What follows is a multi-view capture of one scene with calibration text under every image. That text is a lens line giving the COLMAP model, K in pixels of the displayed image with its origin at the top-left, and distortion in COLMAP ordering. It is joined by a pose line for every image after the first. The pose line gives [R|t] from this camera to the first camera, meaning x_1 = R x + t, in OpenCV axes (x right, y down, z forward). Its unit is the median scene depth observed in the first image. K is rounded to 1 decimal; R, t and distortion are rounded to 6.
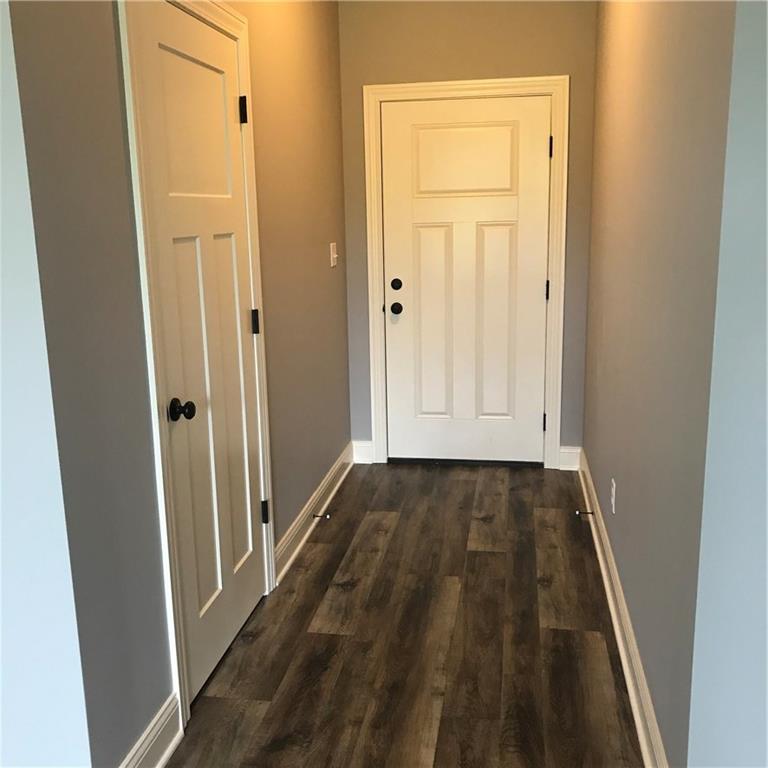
lens RADIAL K [[815.8, 0, 384.0], [0, 815.8, 384.0], [0, 0, 1]] dist [0.005063, -0.009327]
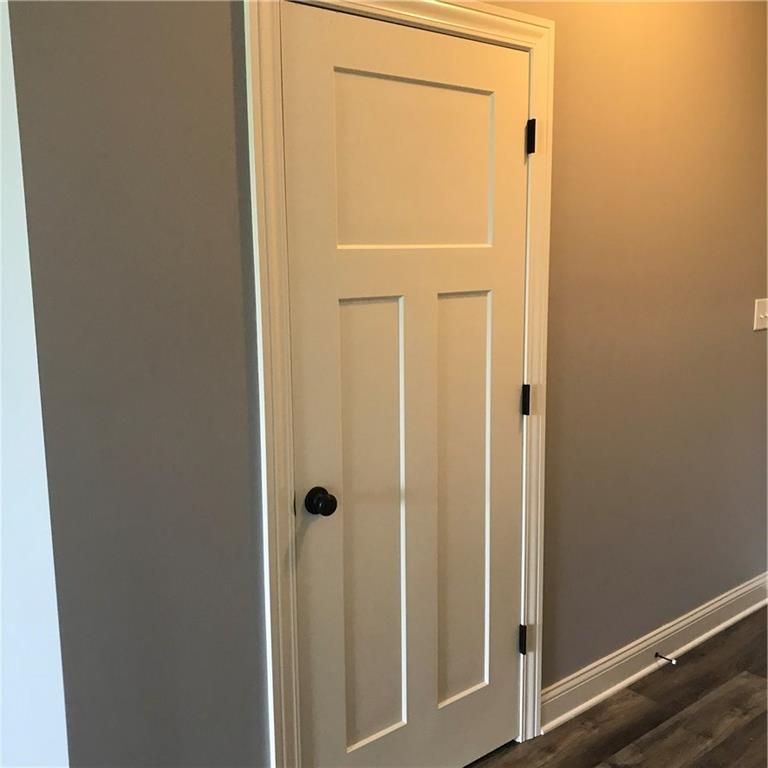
lens RADIAL K [[815.8, 0, 384.0], [0, 815.8, 384.0], [0, 0, 1]] dist [0.005063, -0.009327]
pose [[0.743971, 0.111928, -0.658771, 0.245388], [-0.136949, 0.990484, 0.013627, -0.079711], [0.654027, 0.080080, 0.752220, 0.295452]]
